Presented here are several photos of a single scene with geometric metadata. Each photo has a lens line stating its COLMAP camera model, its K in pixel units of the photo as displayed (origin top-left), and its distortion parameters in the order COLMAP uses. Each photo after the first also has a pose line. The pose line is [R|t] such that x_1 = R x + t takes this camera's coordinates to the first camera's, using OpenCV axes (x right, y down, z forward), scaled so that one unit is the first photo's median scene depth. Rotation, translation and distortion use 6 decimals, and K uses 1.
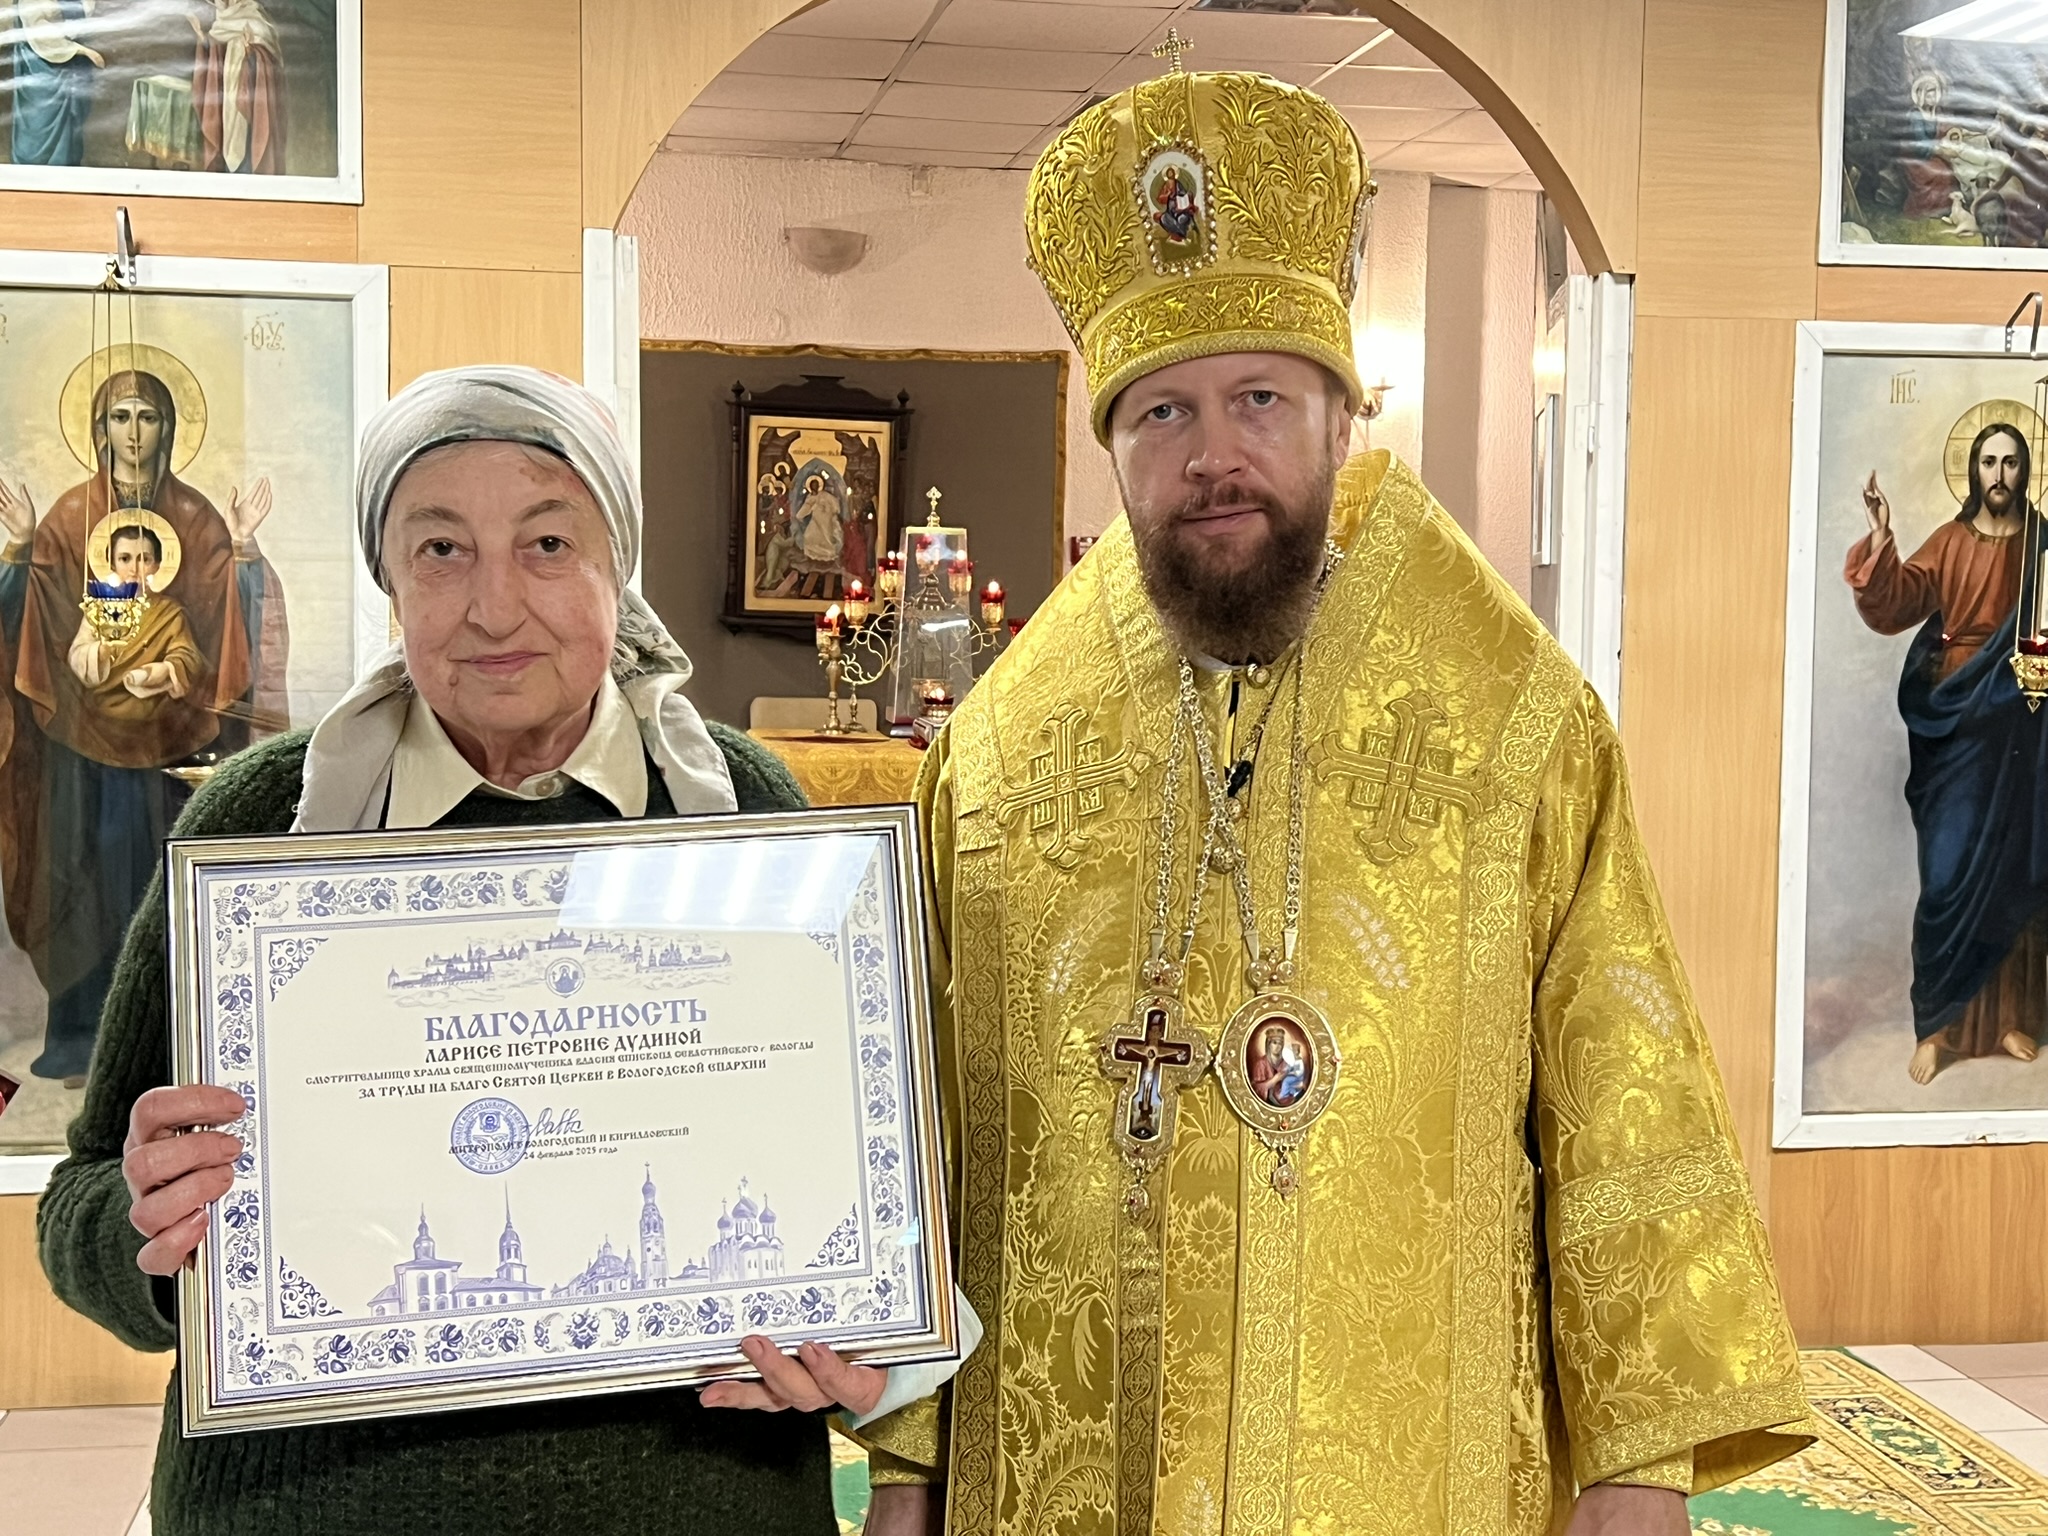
lens RADIAL K [[2660.7, 0, 1045.9], [0, 2660.7, 784.4], [0, 0, 1]] dist [-0.012786, 0.000000]
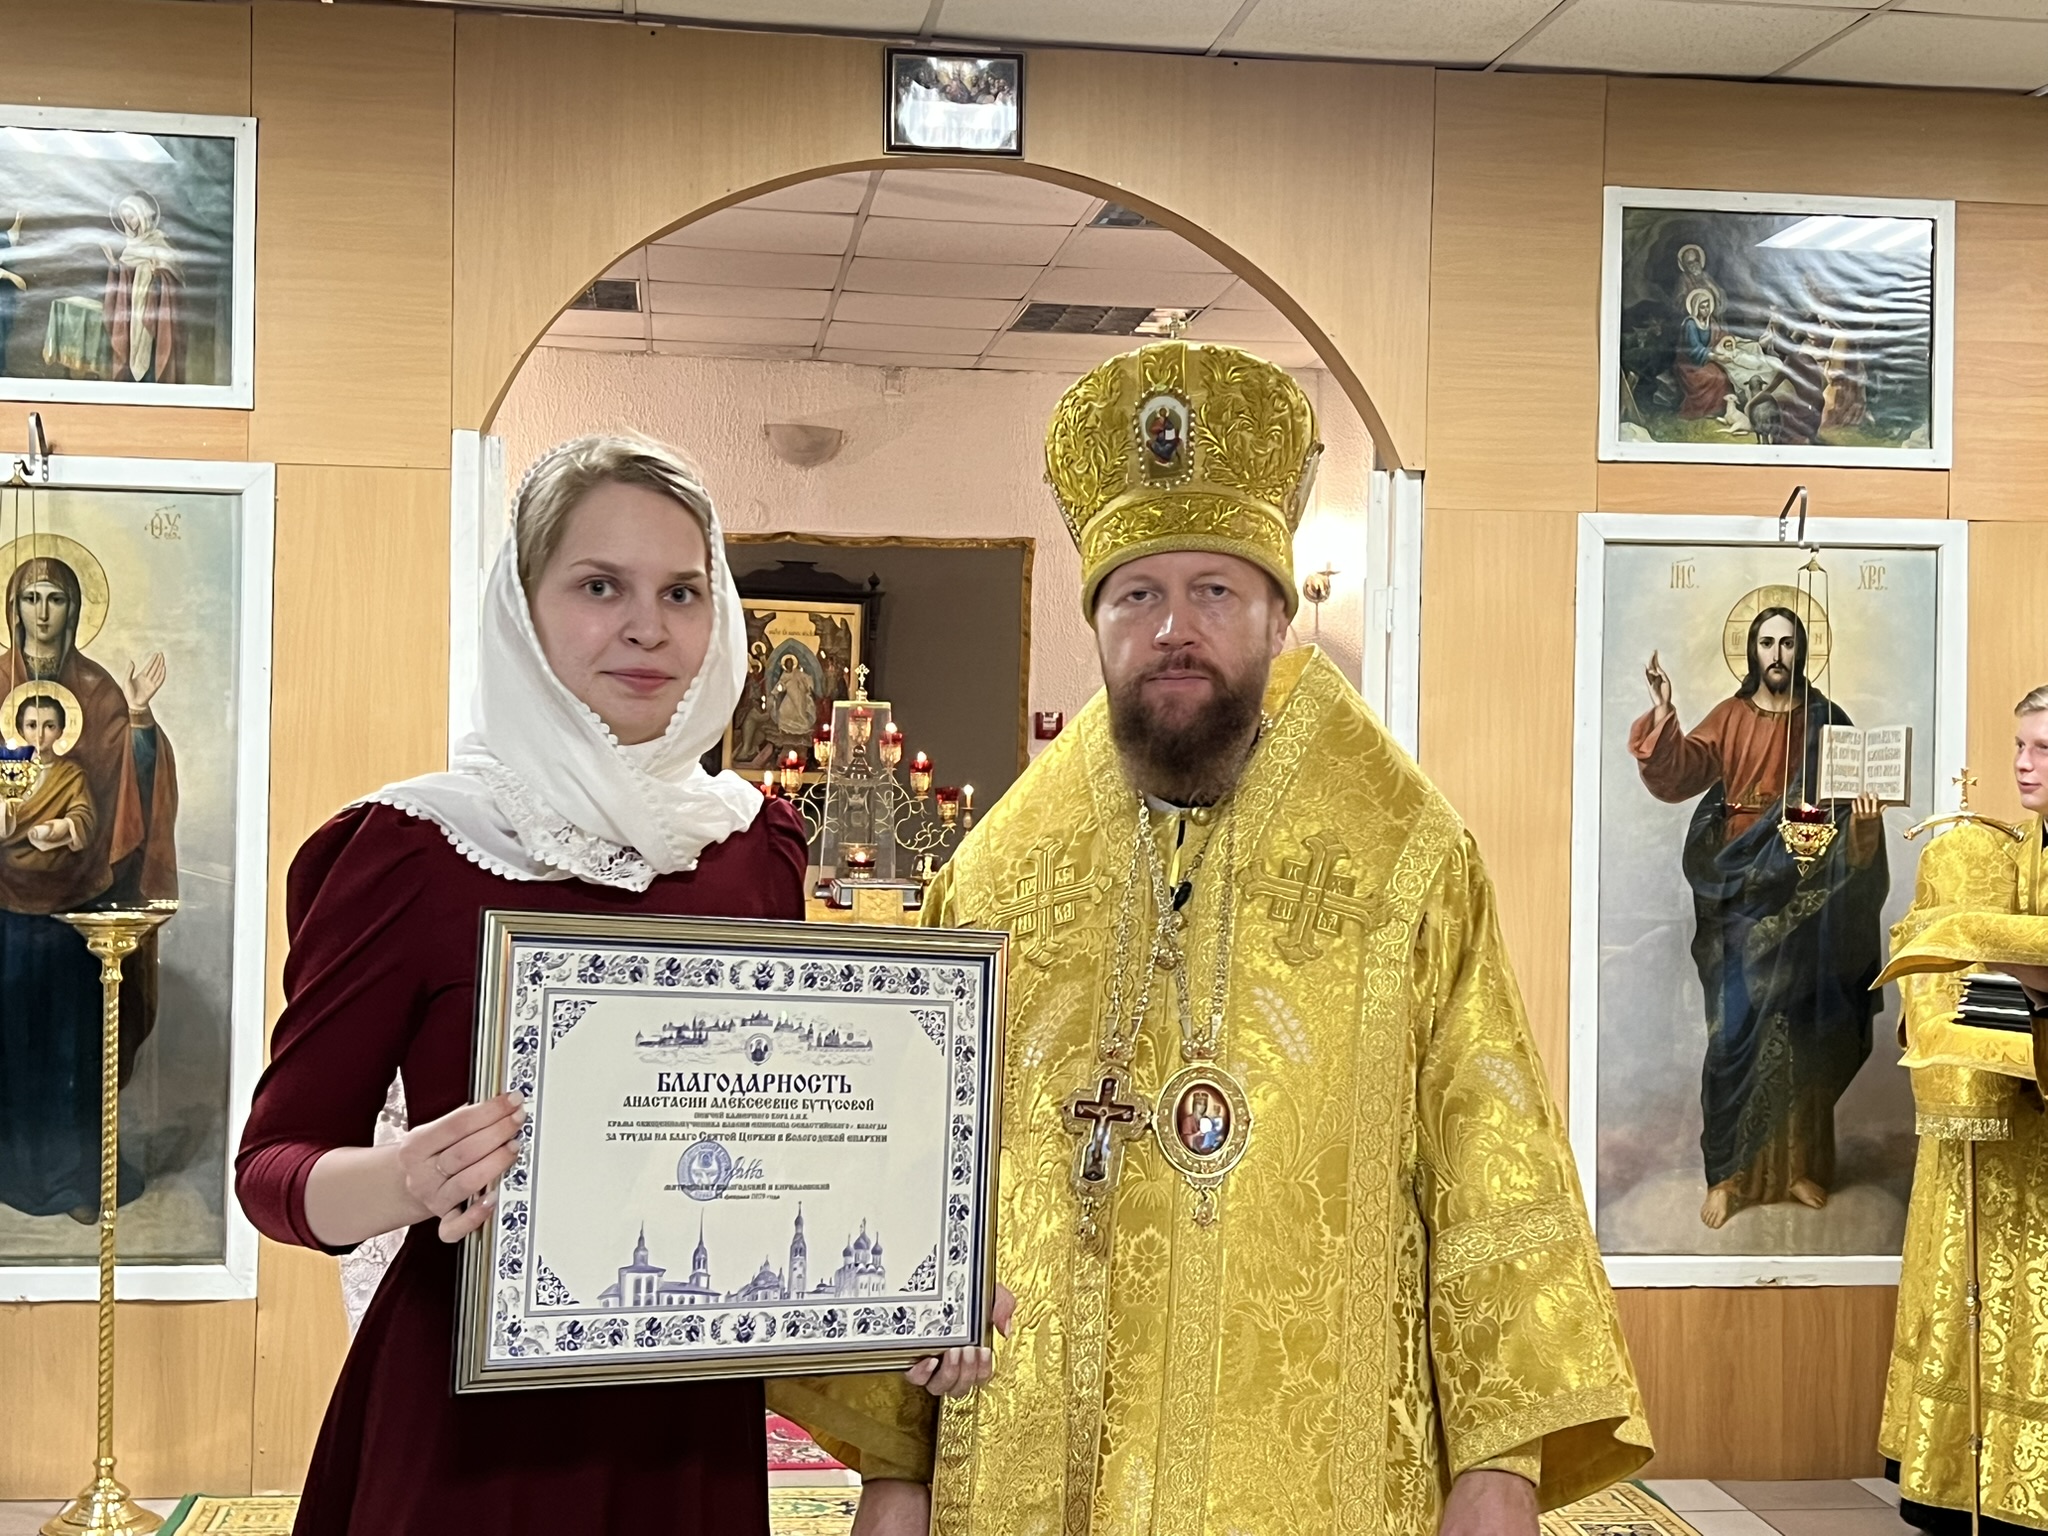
lens RADIAL K [[2660.7, 0, 1075.3], [0, 2660.7, 780.3], [0, 0, 1]] dist [-0.012786, 0.000000]
pose [[0.999103, 0.004496, -0.042108, 0.123026], [-0.007406, 0.997575, -0.069200, 0.010581], [0.041695, 0.069450, 0.996714, -0.079194]]
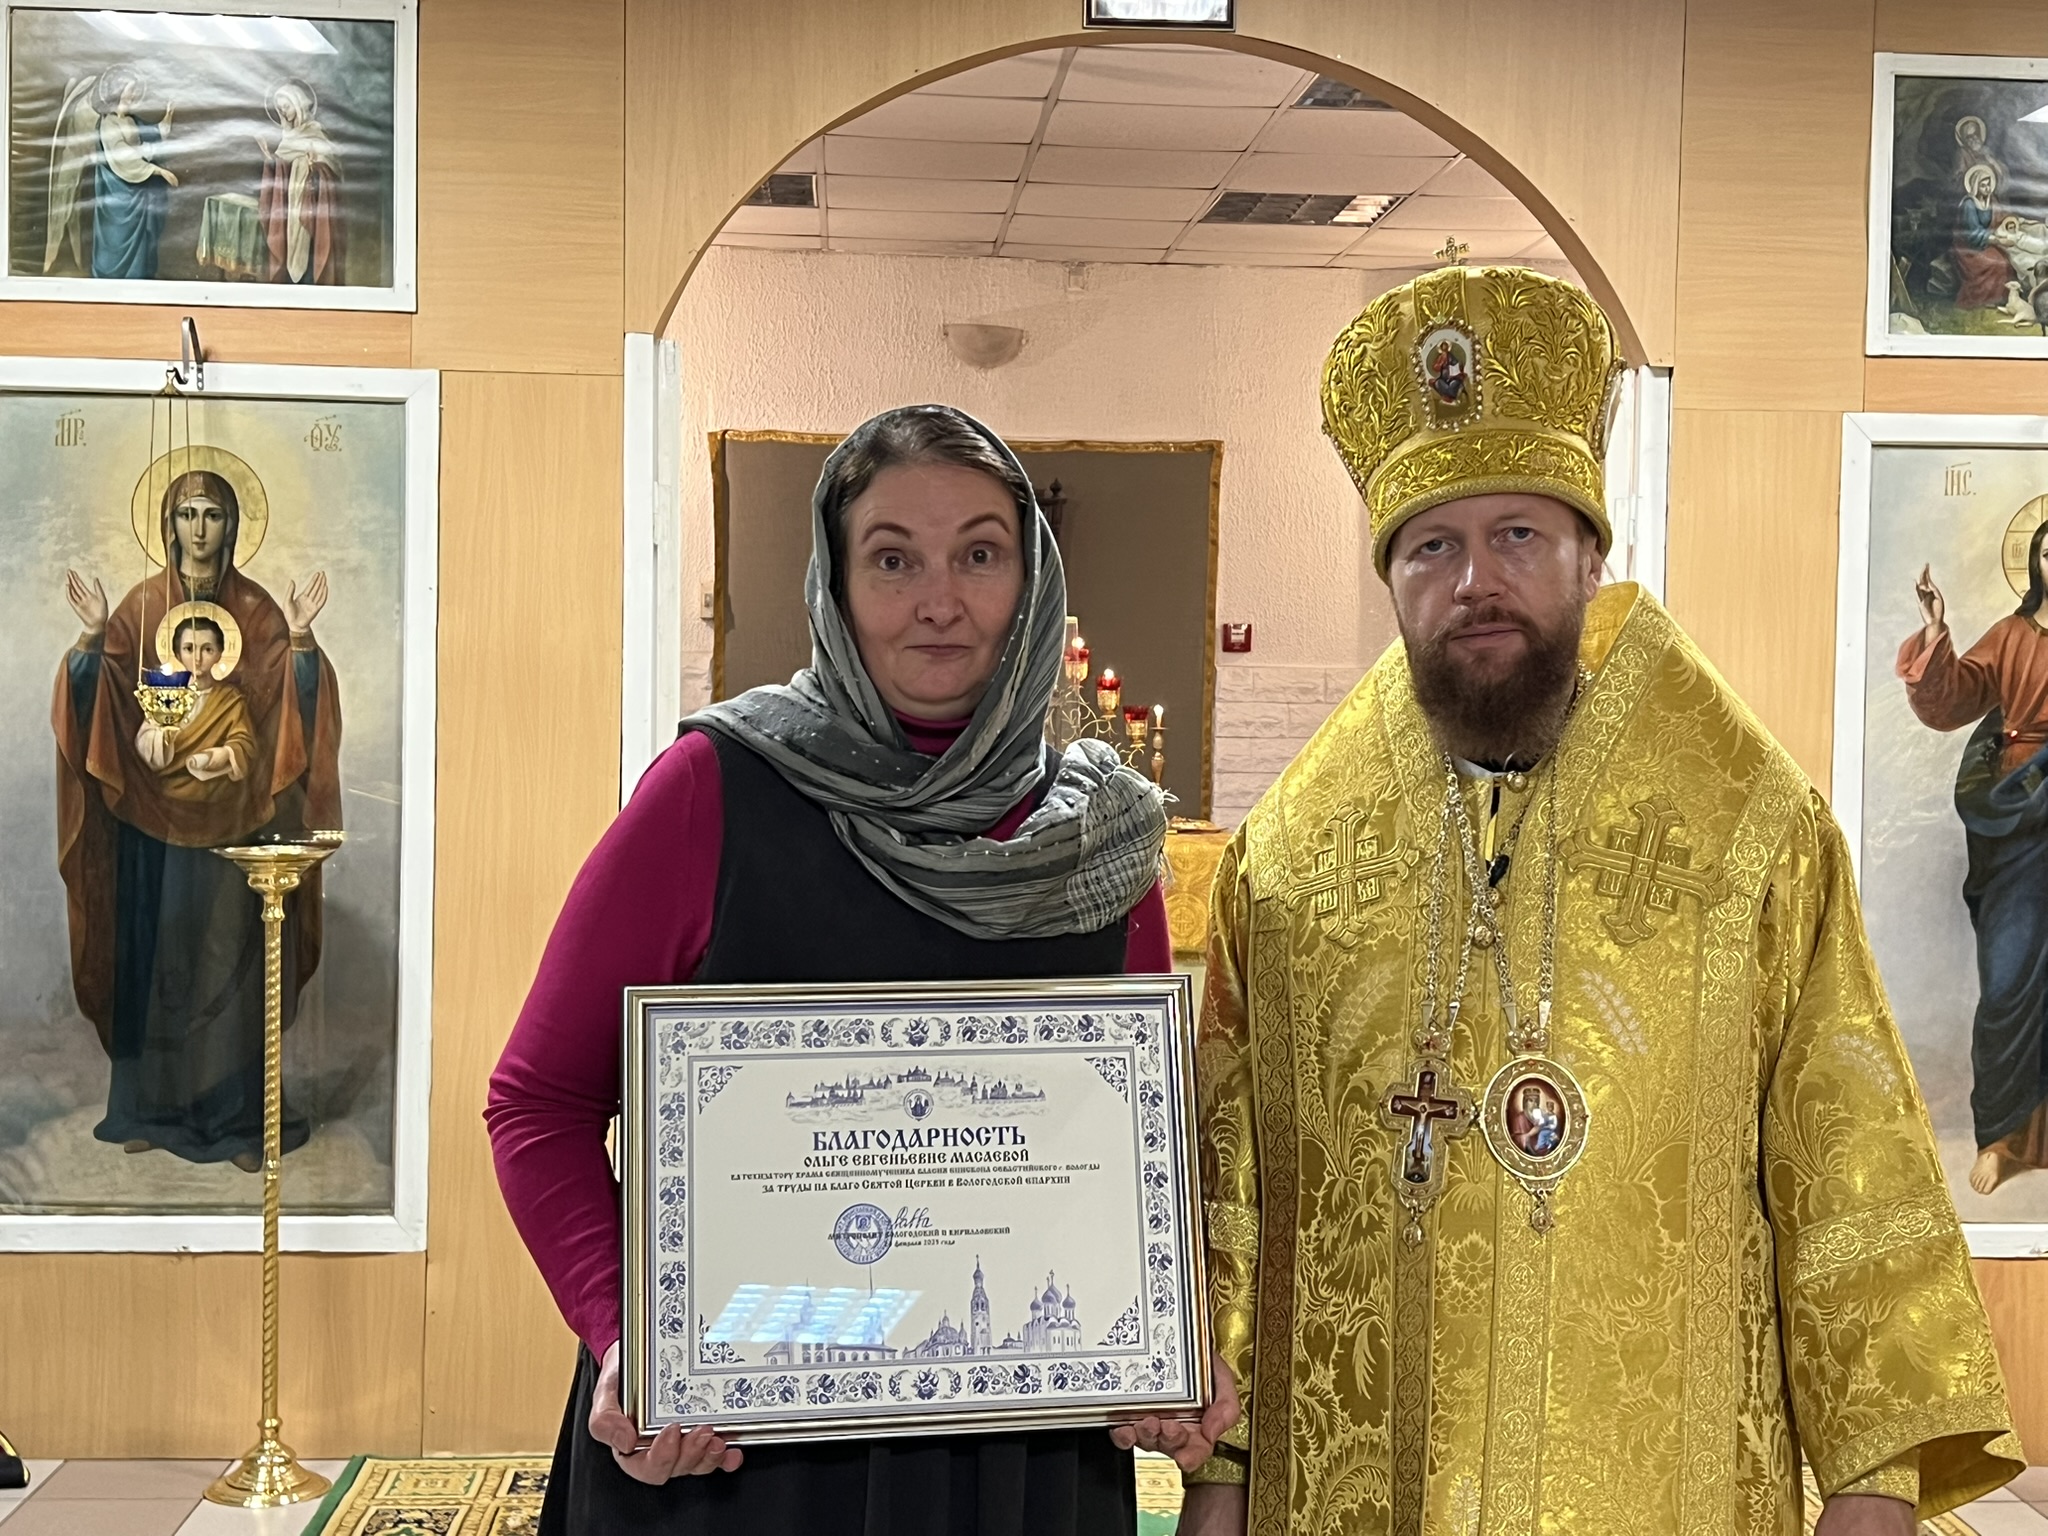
lens RADIAL K [[2660.7, 0, 1054.2], [0, 2660.7, 762.0], [0, 0, 1]] dist [-0.012786, 0.000000]
pose [[0.993965, 0.008128, -0.109400, 0.099497], [-0.012397, 0.999186, -0.038399, -0.003280], [0.108999, 0.039524, 0.993256, -0.007526]]
